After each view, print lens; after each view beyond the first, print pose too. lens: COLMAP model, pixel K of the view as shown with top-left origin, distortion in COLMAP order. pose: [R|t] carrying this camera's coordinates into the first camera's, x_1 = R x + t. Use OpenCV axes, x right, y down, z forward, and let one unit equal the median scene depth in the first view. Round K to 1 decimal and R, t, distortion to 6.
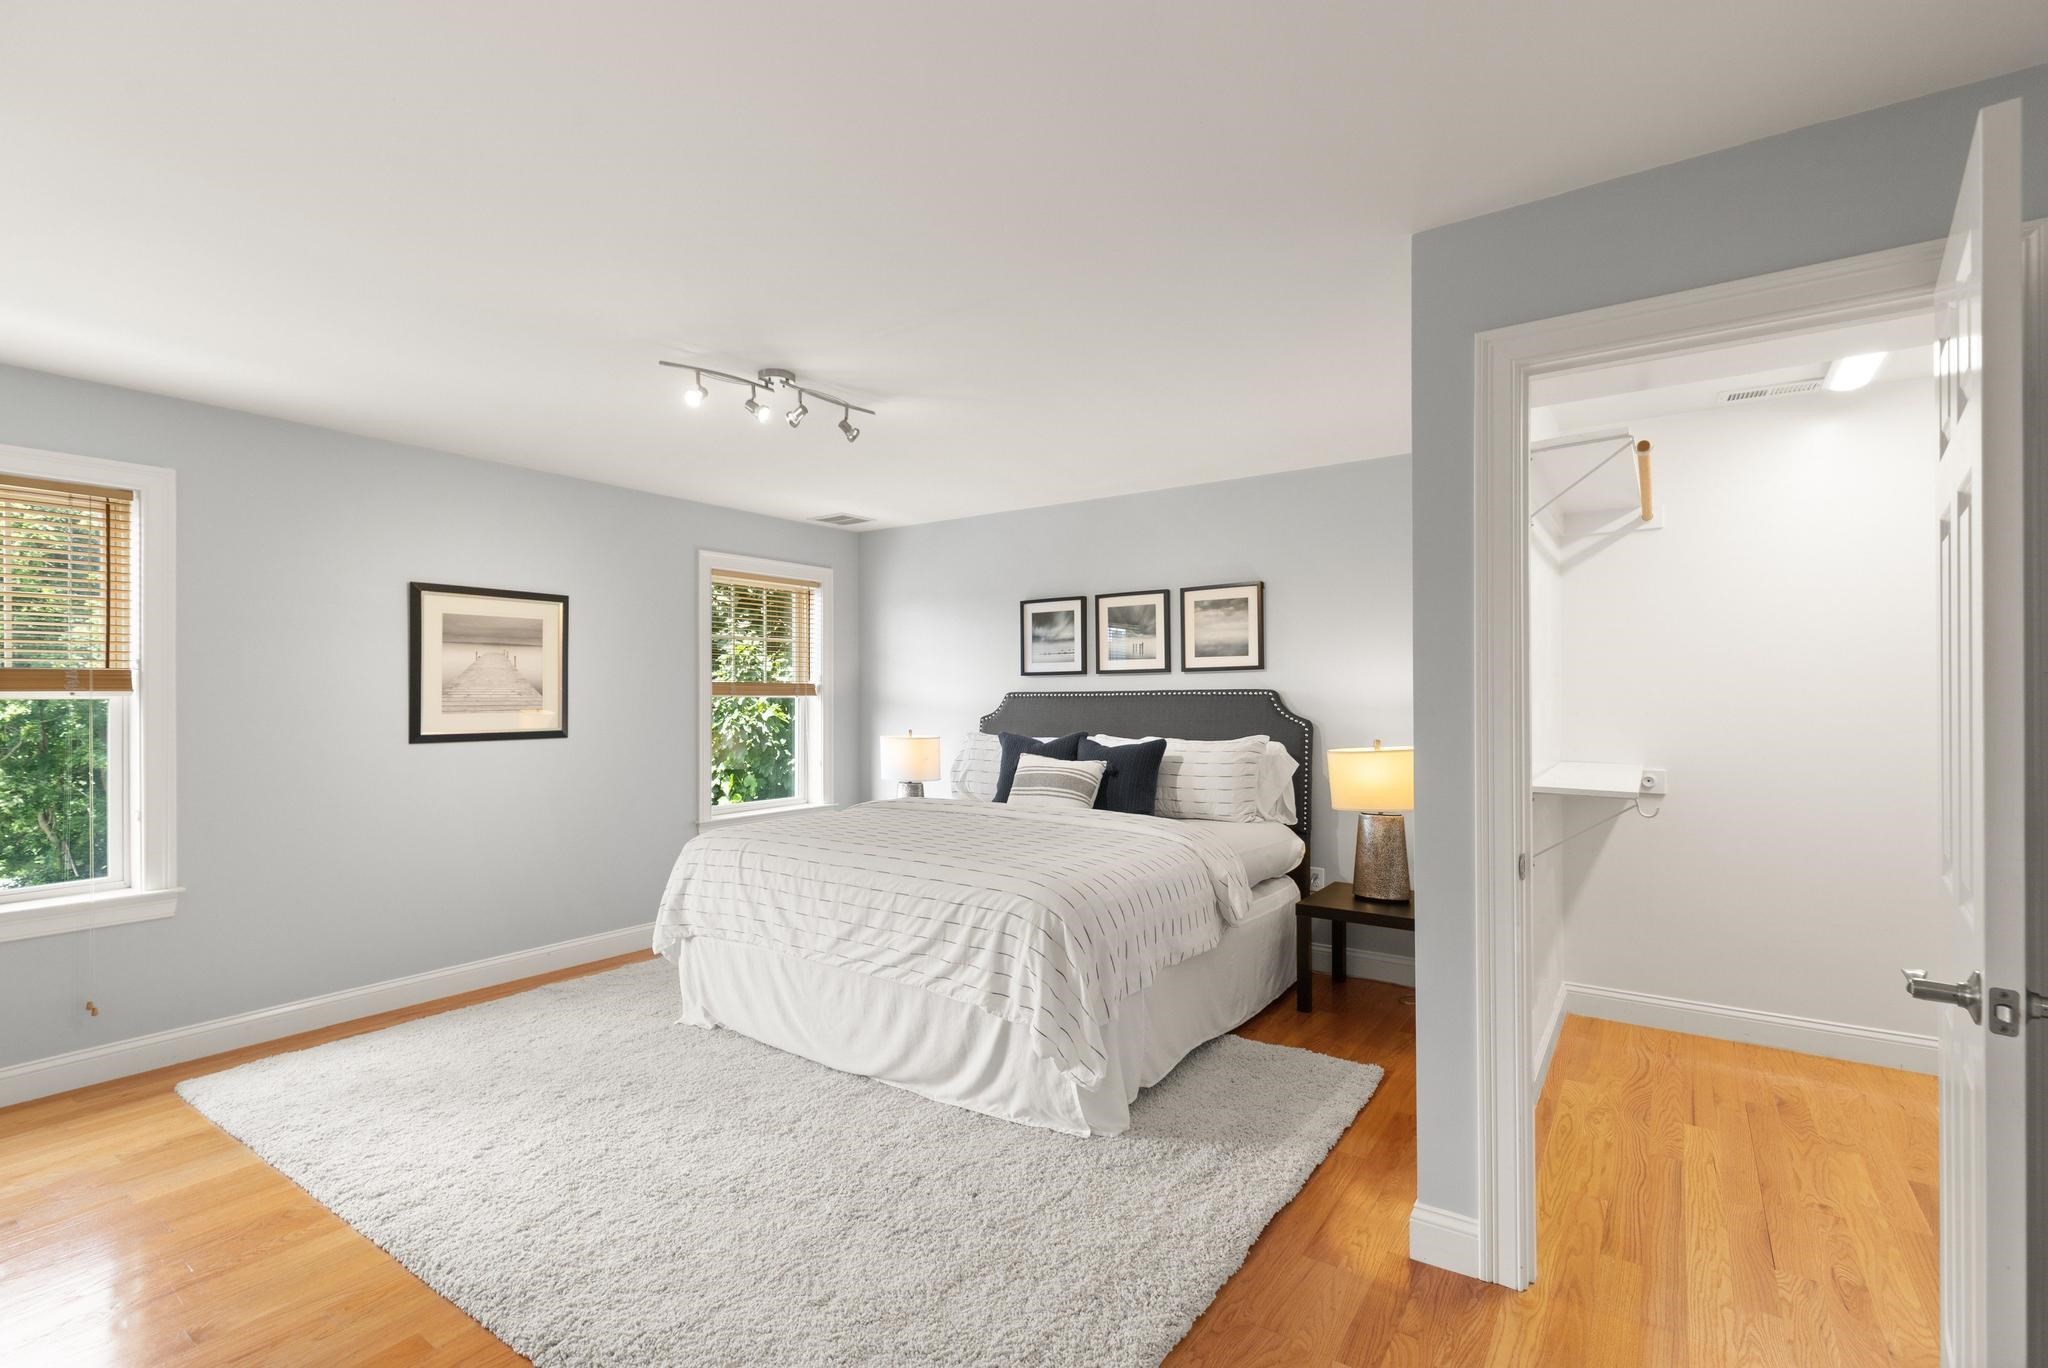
lens RADIAL K [[930.0, 0, 1025.2], [0, 930.0, 696.7], [0, 0, 1]] dist [0.001903, 0.000006]
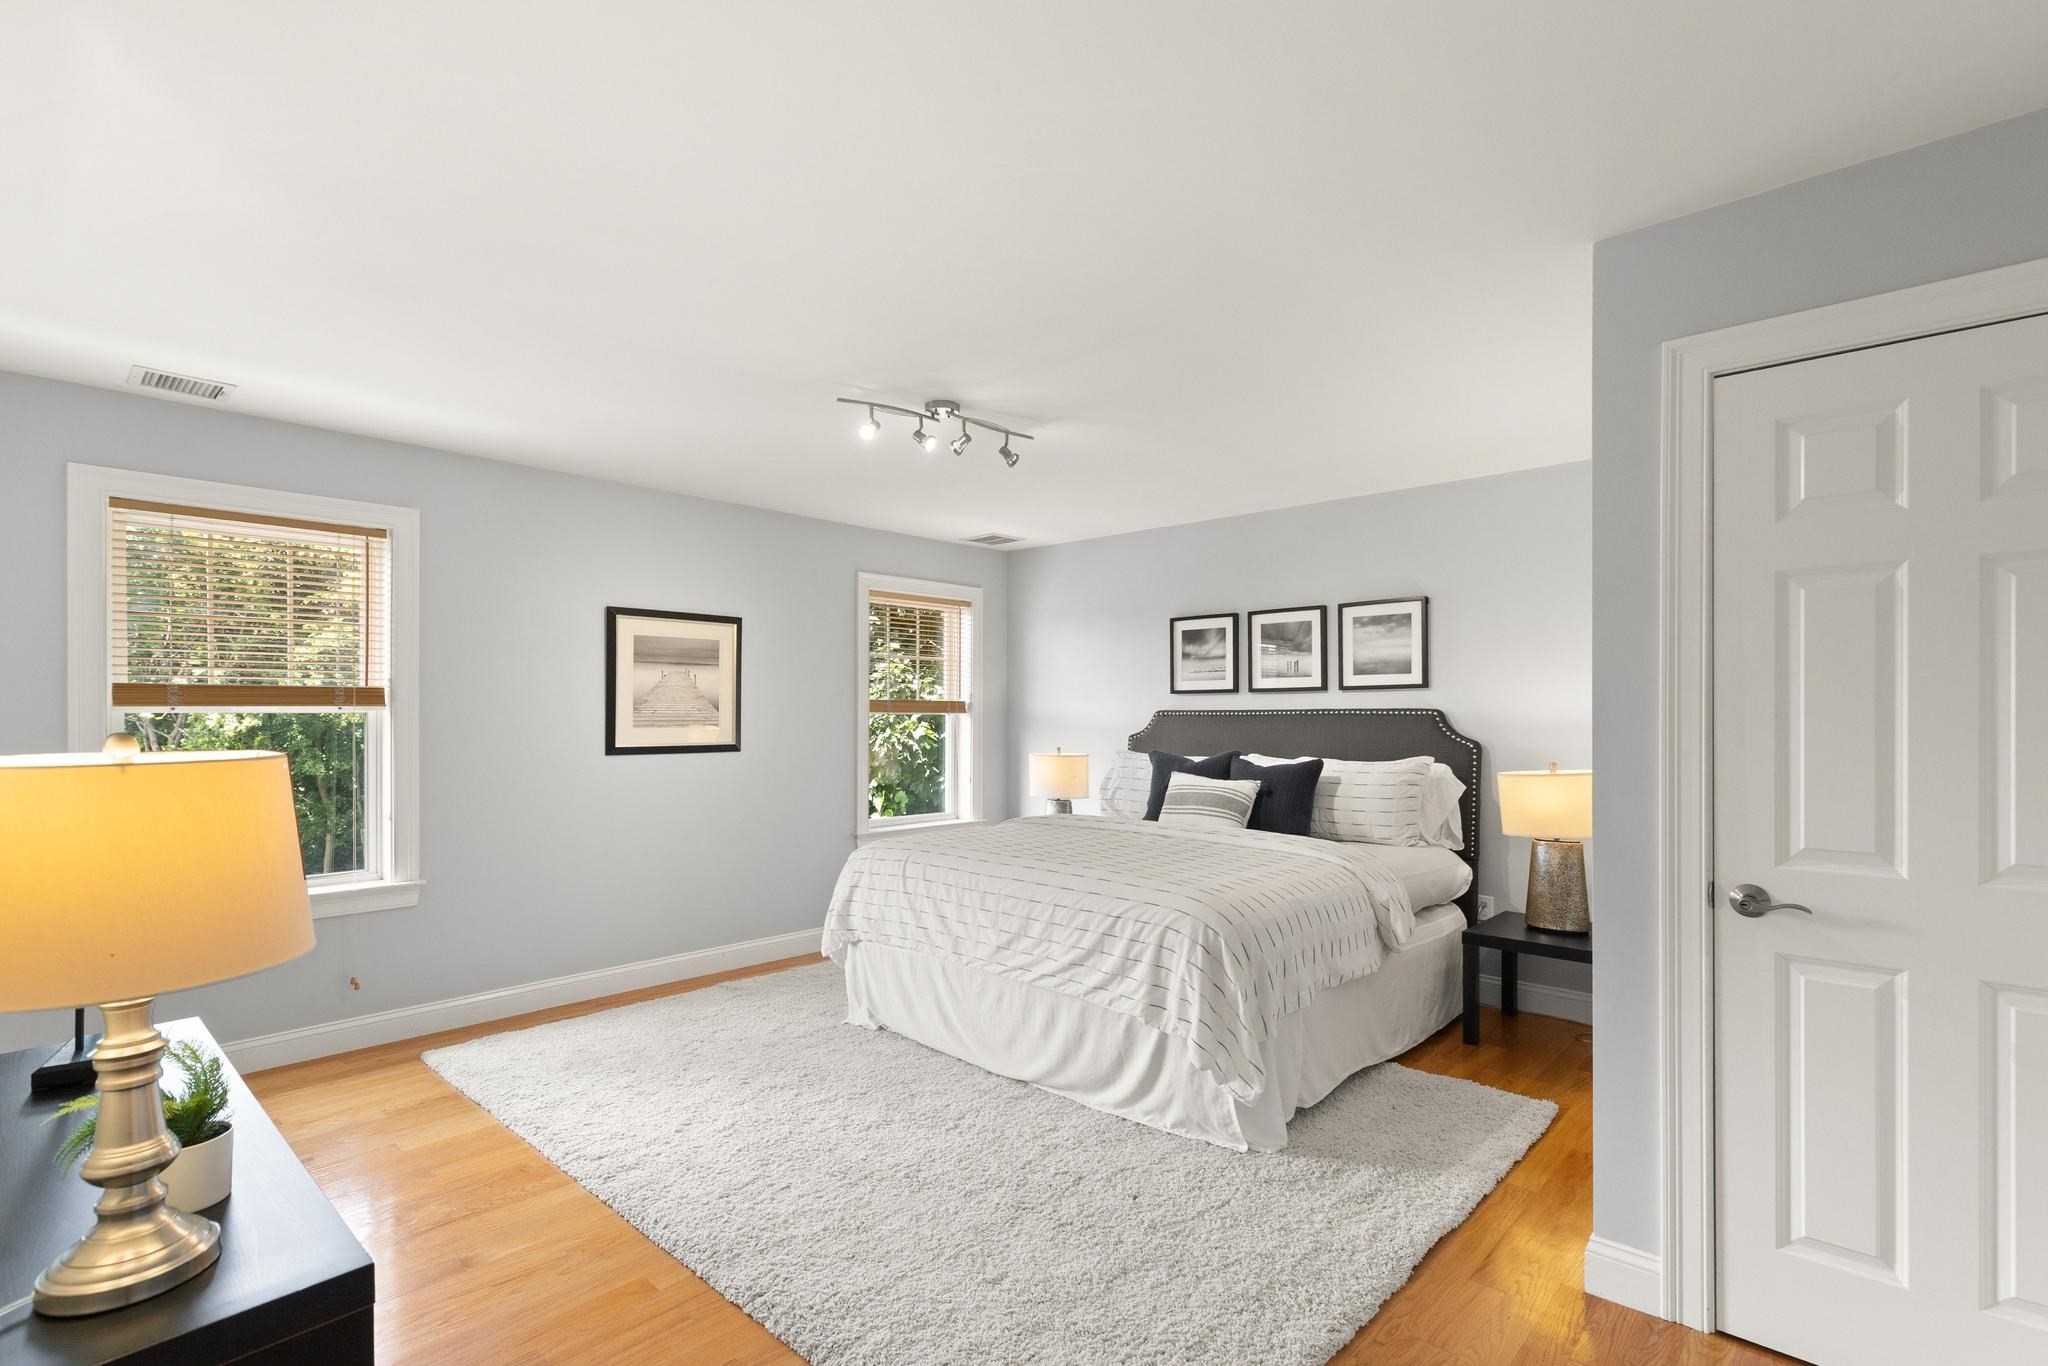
lens RADIAL K [[959.0, 0, 1031.9], [0, 959.0, 715.6], [0, 0, 1]] dist [0.003132, -0.001112]
pose [[0.990602, 0.005163, -0.136679, -0.014358], [-0.005003, 0.999986, 0.001516, -0.000091], [0.136685, -0.000818, 0.990614, -0.041106]]
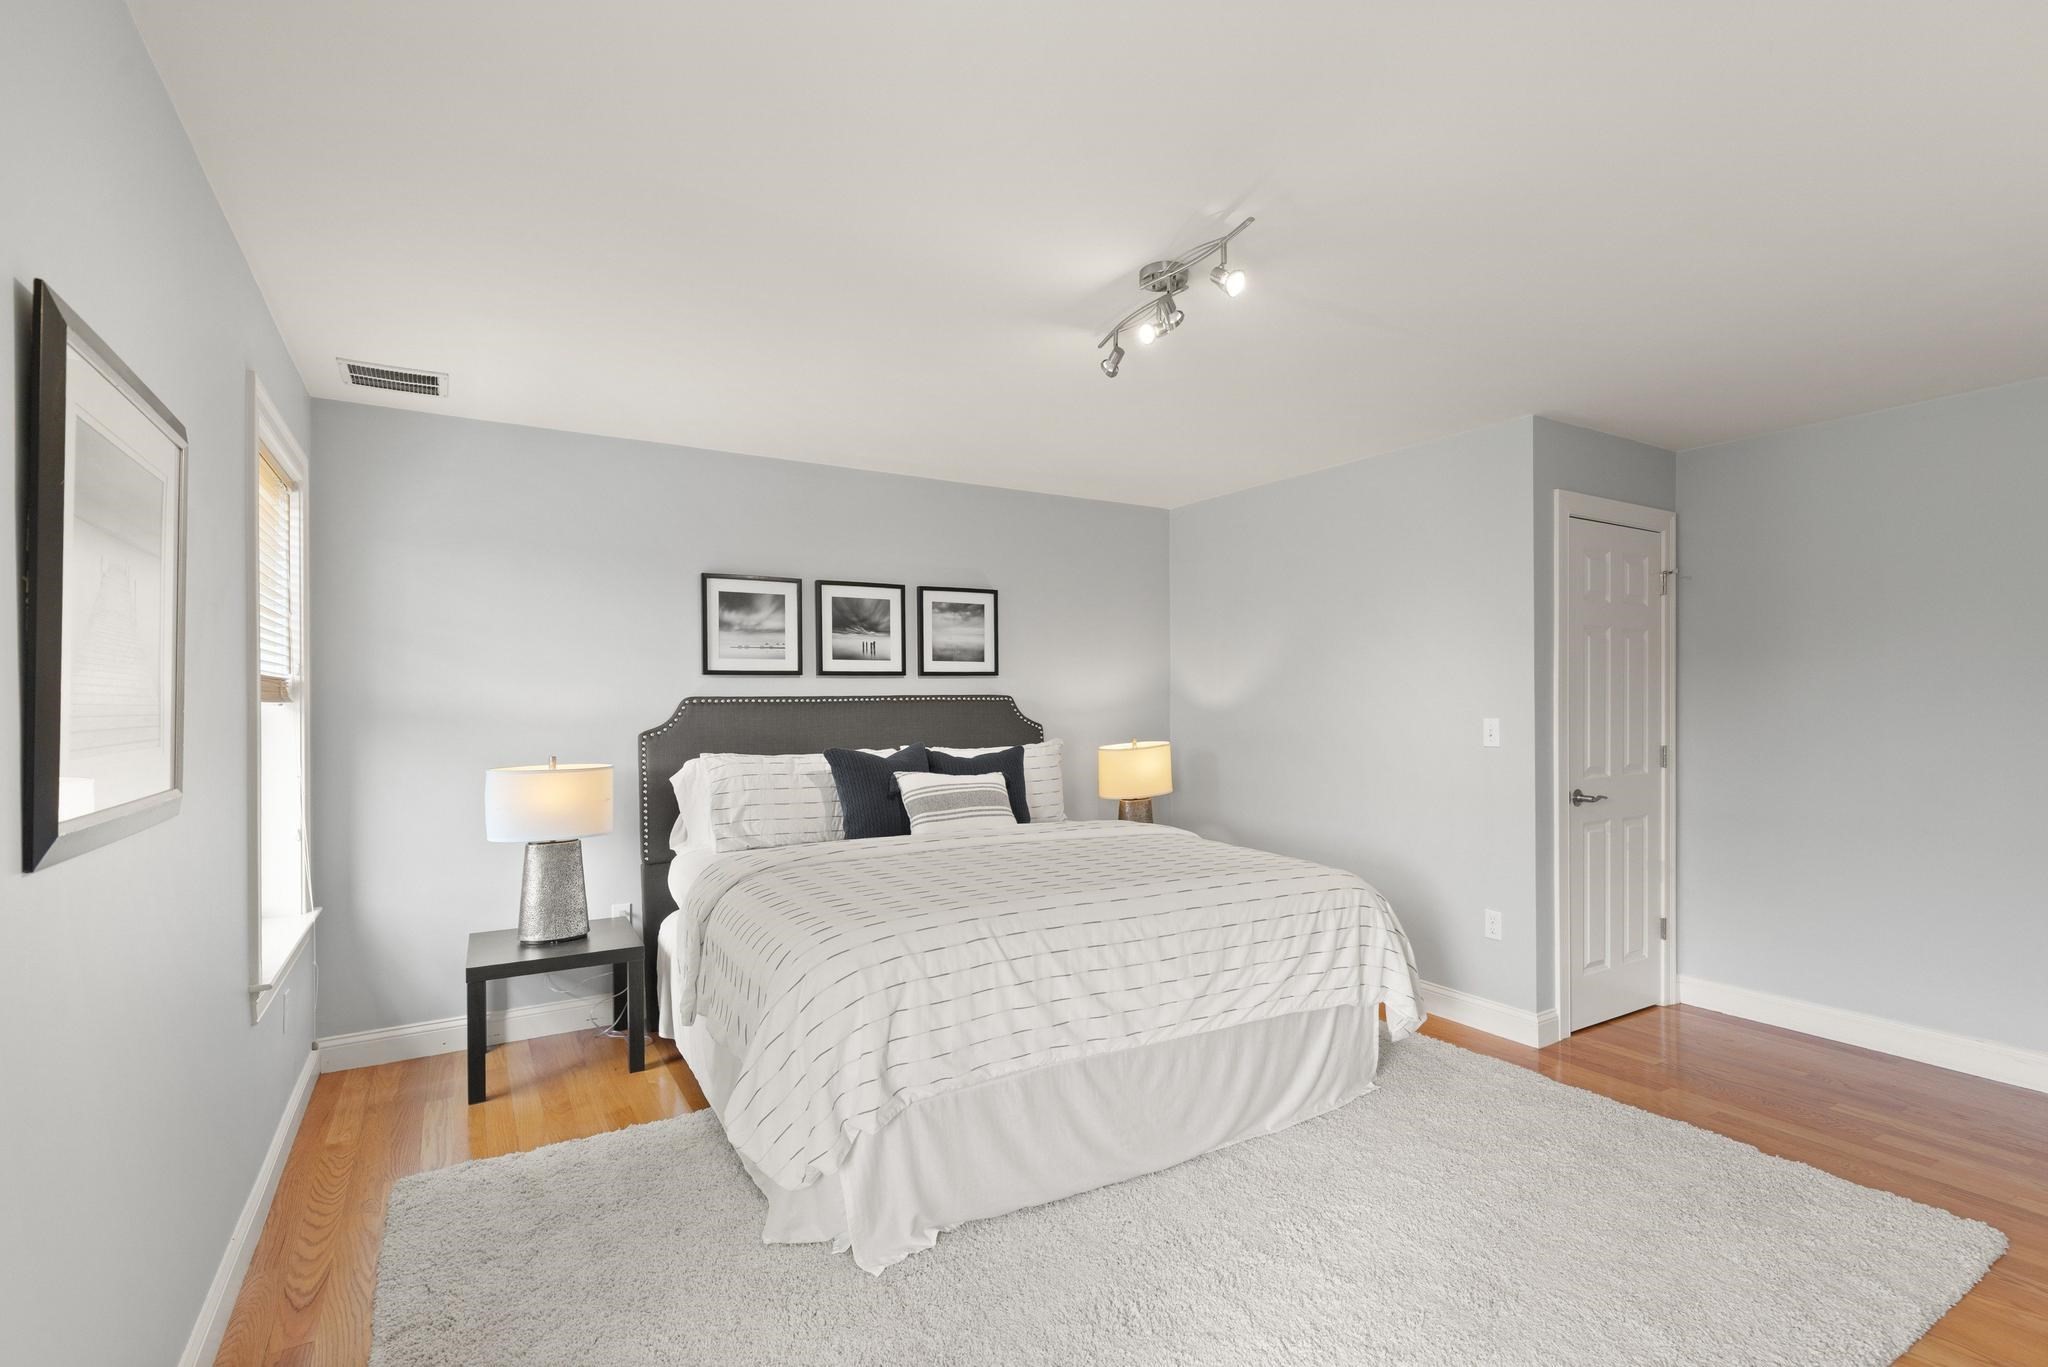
lens RADIAL K [[972.5, 0, 1025.5], [0, 972.5, 698.6], [0, 0, 1]] dist [0.024080, -0.010946]
pose [[0.404708, 0.001949, 0.914444, -0.794949], [0.001900, 0.999994, -0.002972, -0.001277], [-0.914444, 0.002941, 0.404701, 0.598684]]
